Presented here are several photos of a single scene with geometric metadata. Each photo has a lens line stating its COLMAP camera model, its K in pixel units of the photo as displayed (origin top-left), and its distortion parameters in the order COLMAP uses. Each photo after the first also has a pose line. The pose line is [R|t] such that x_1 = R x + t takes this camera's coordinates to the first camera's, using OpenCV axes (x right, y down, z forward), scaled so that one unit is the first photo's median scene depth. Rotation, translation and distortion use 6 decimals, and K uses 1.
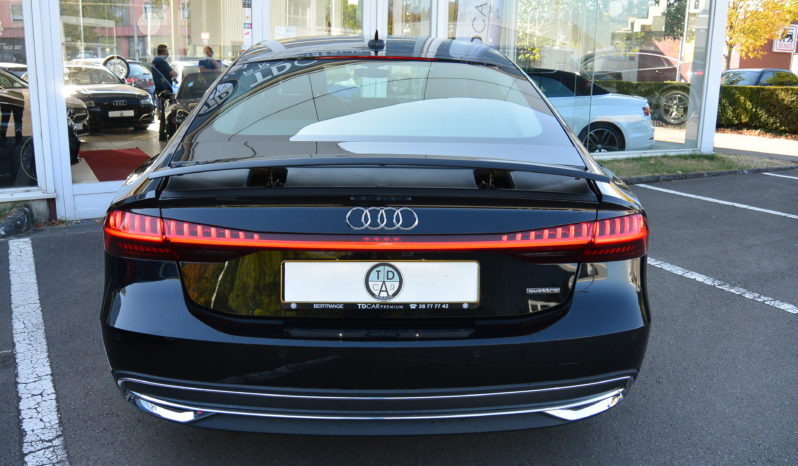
lens RADIAL K [[676.6, 0, 399.0], [0, 676.6, 233.0], [0, 0, 1]] dist [-0.101690, 0.002805]
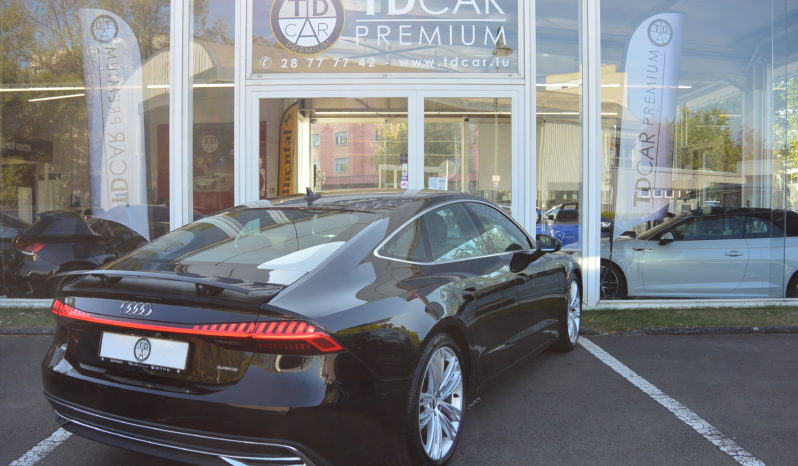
lens RADIAL K [[676.6, 0, 399.0], [0, 676.6, 233.0], [0, 0, 1]] dist [-0.101690, 0.002805]
pose [[0.887792, 0.008402, -0.460169, 1.230968], [-0.101005, 0.979016, -0.176989, 0.018050], [0.449026, 0.203608, 0.870011, -0.152583]]
